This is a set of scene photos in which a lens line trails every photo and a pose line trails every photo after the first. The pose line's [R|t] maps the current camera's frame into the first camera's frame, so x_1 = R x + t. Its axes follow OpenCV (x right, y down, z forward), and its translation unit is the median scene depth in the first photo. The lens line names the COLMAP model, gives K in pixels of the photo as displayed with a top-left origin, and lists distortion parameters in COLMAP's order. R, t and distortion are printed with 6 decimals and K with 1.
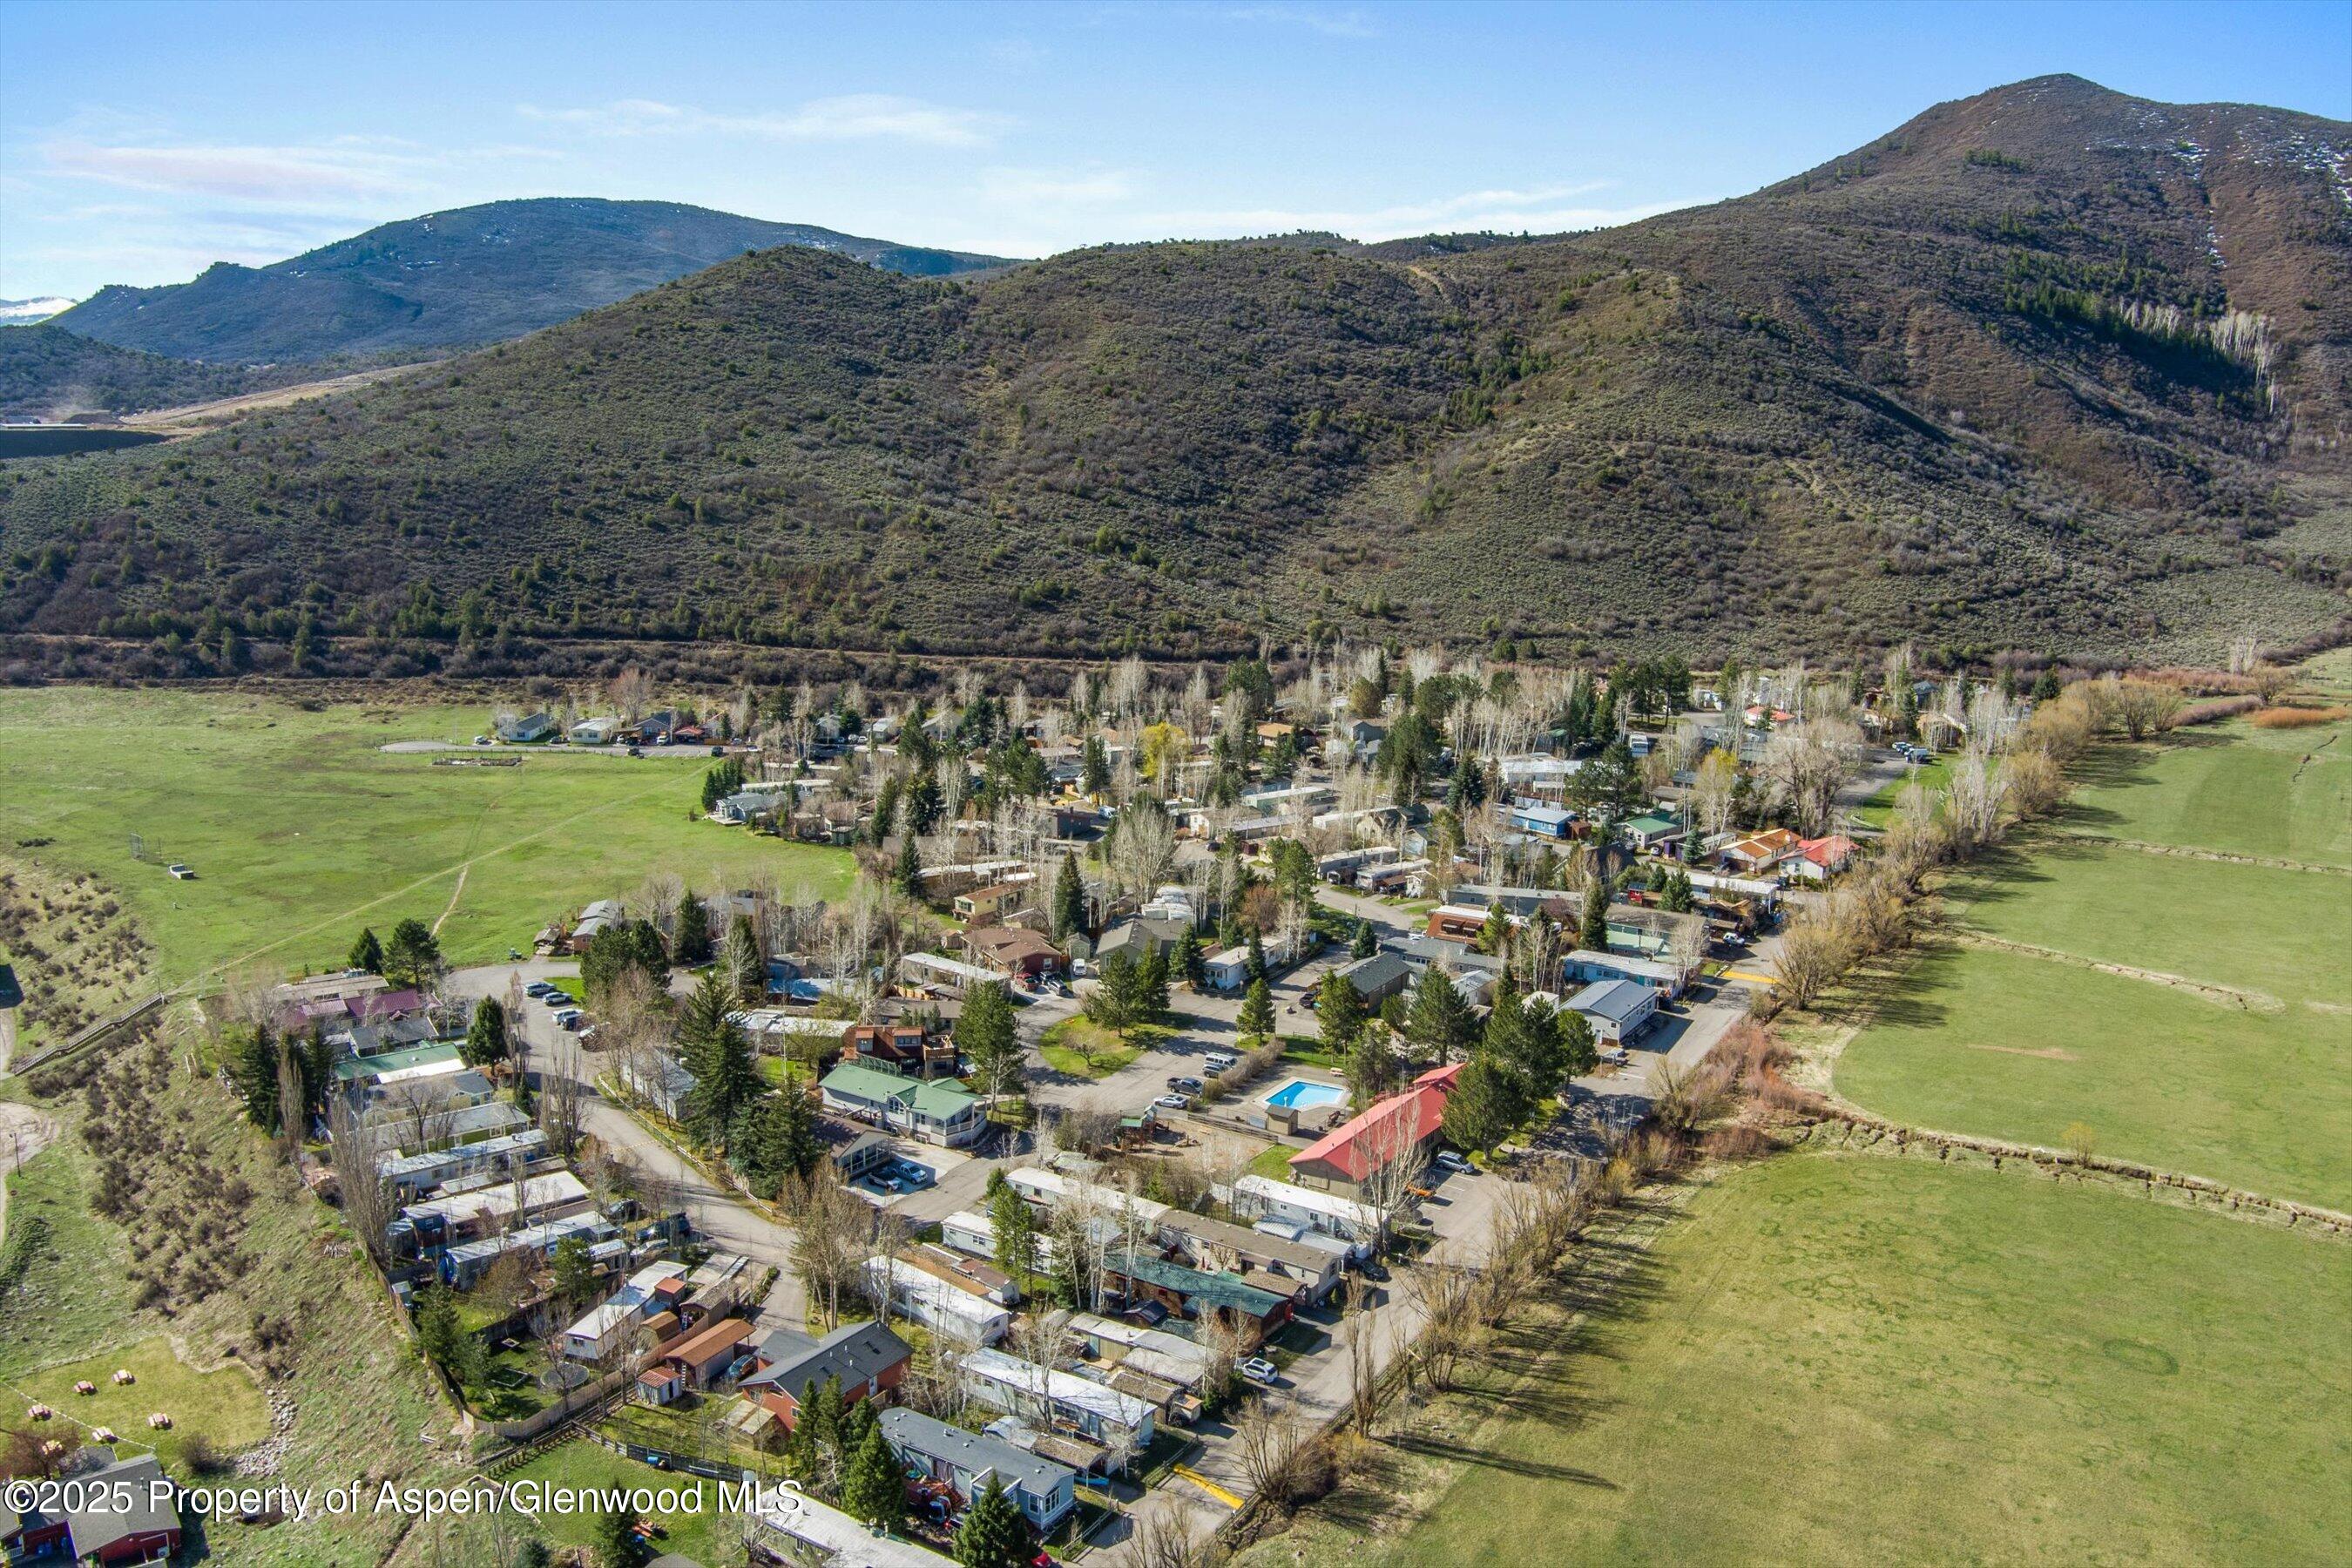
lens RADIAL K [[1894.3, 0, 1176.0], [0, 1894.3, 810.6], [0, 0, 1]] dist [-0.063514, -0.004710]
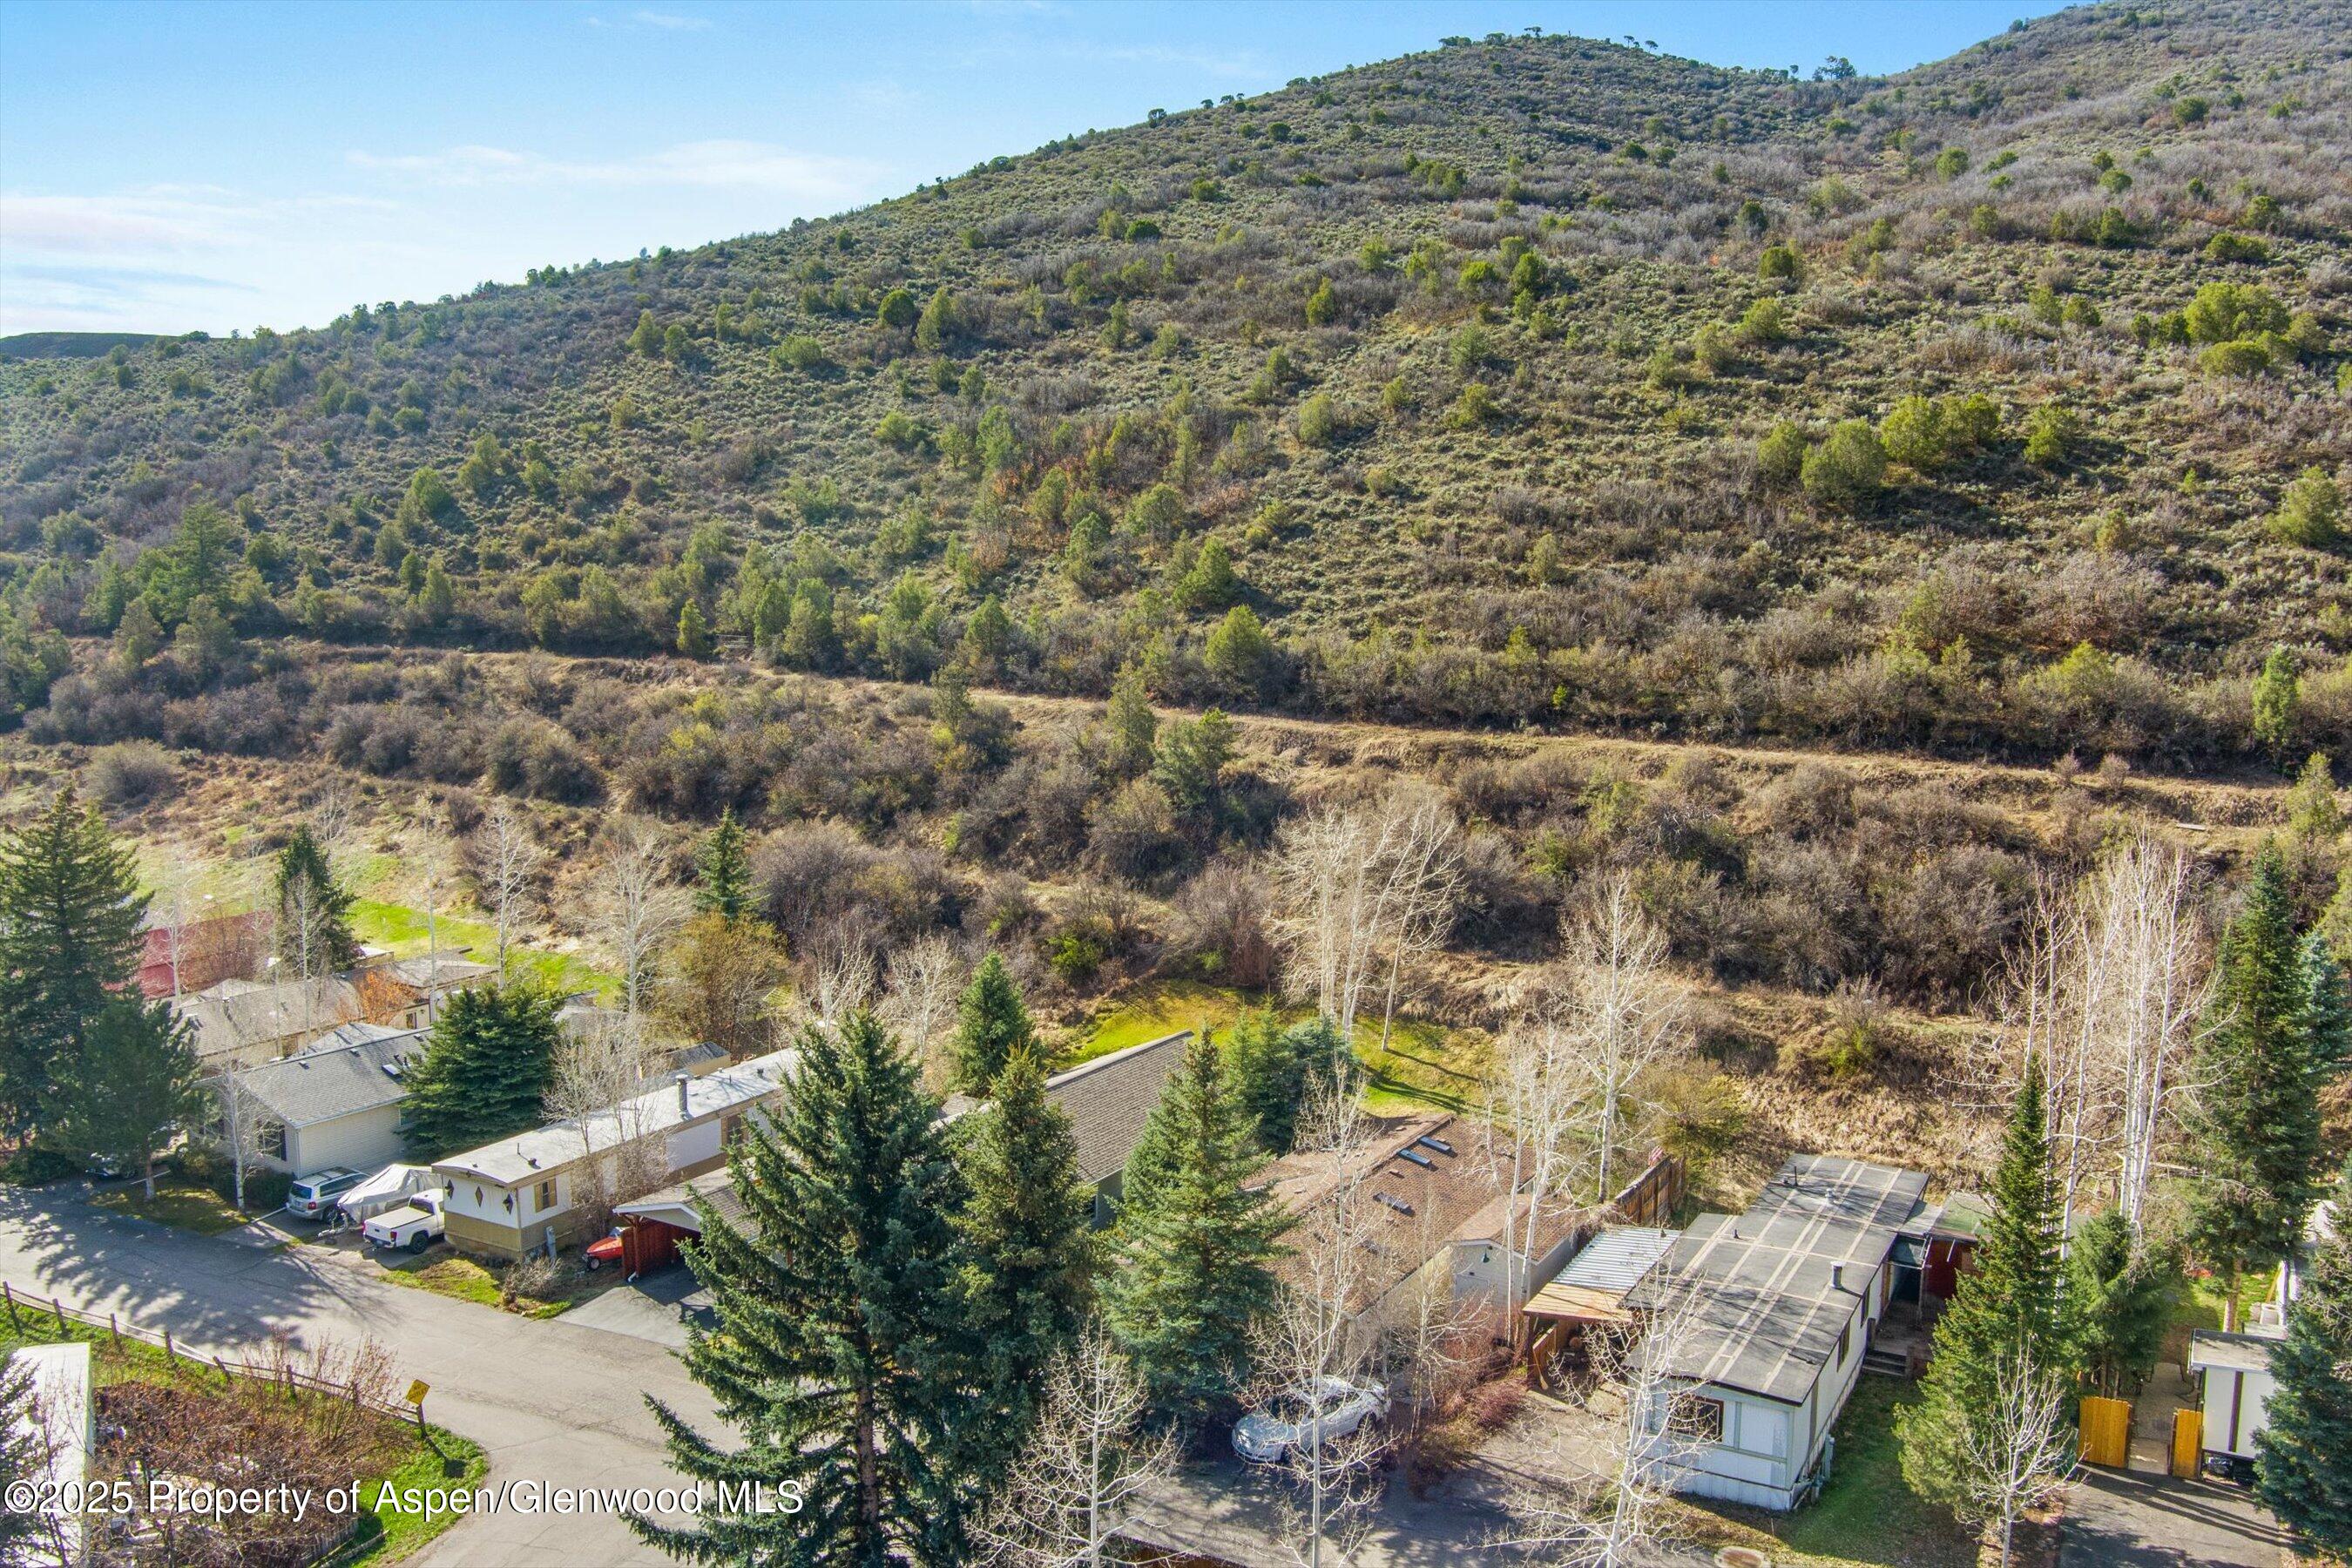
lens RADIAL K [[1894.3, 0, 1176.0], [0, 1894.3, 810.6], [0, 0, 1]] dist [-0.063514, -0.004710]
pose [[0.879031, 0.055215, -0.473556, -0.044254], [-0.092060, 0.994236, -0.054960, -0.059052], [0.467792, 0.091907, 0.879047, 0.807047]]
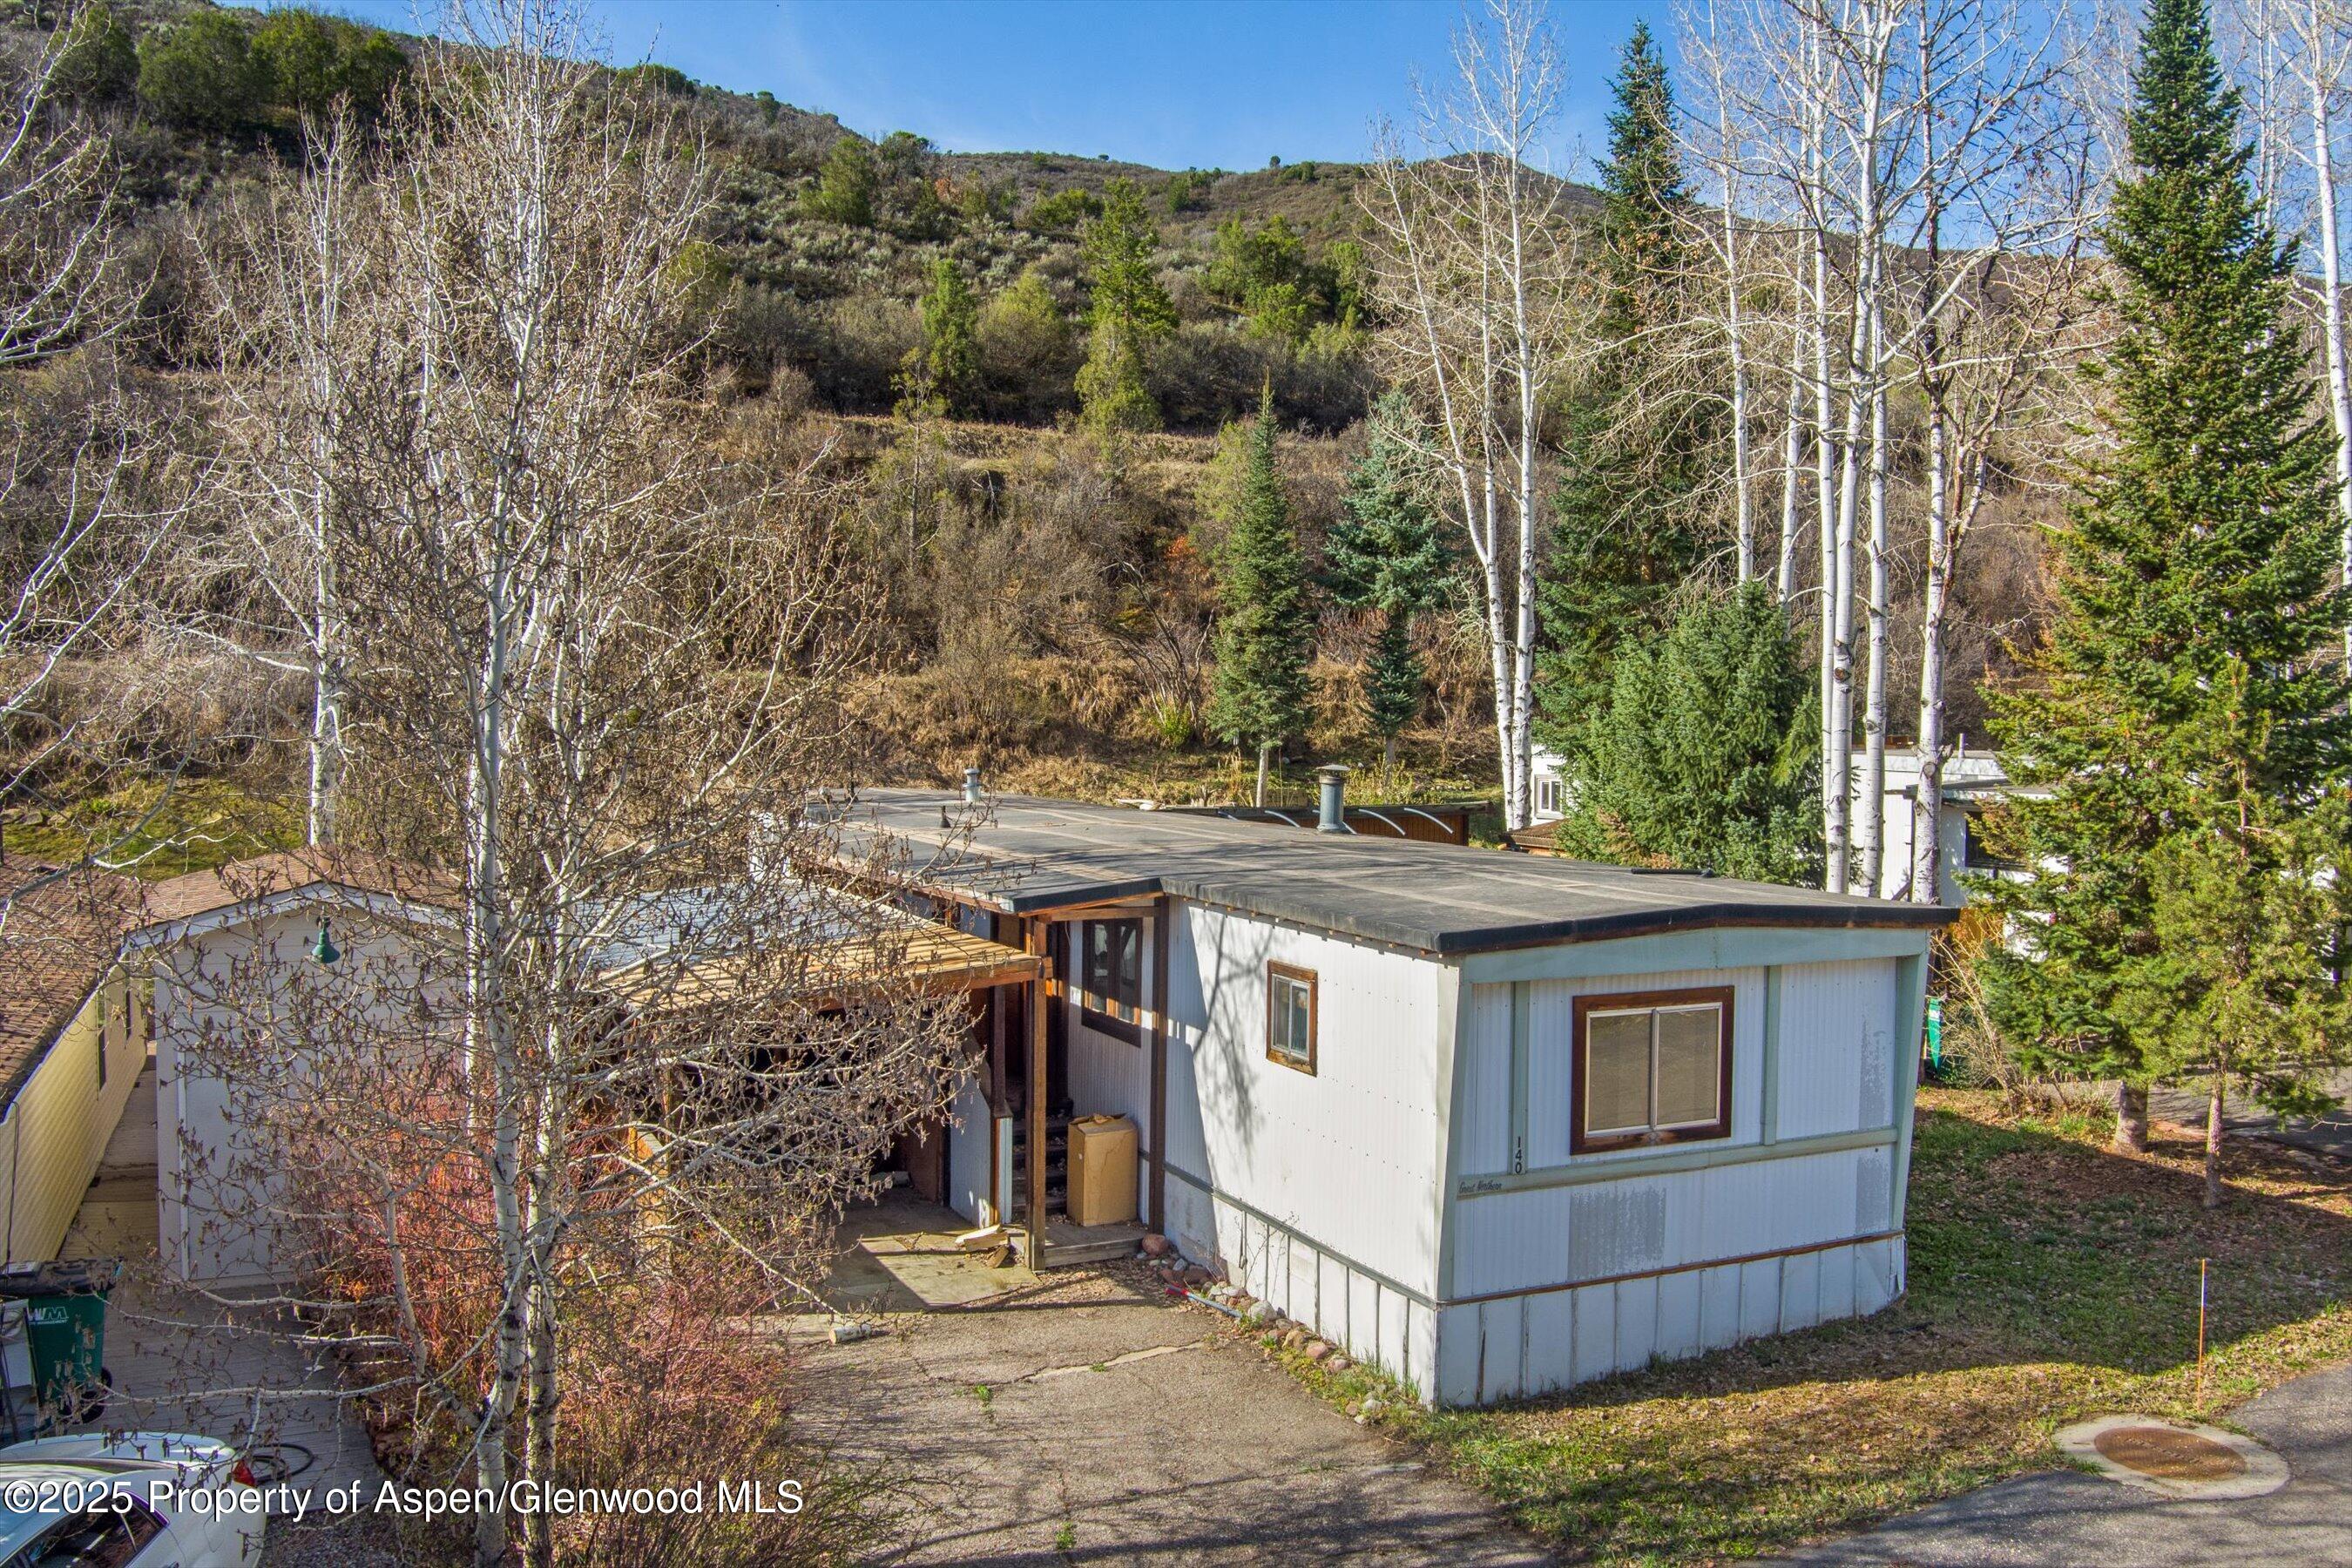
lens RADIAL K [[1894.3, 0, 1176.0], [0, 1894.3, 810.6], [0, 0, 1]] dist [-0.063514, -0.004710]
pose [[0.891037, -0.025817, 0.453195, -0.079225], [0.092649, 0.987708, -0.125893, -0.038625], [-0.444374, 0.154164, 0.882477, 0.879387]]
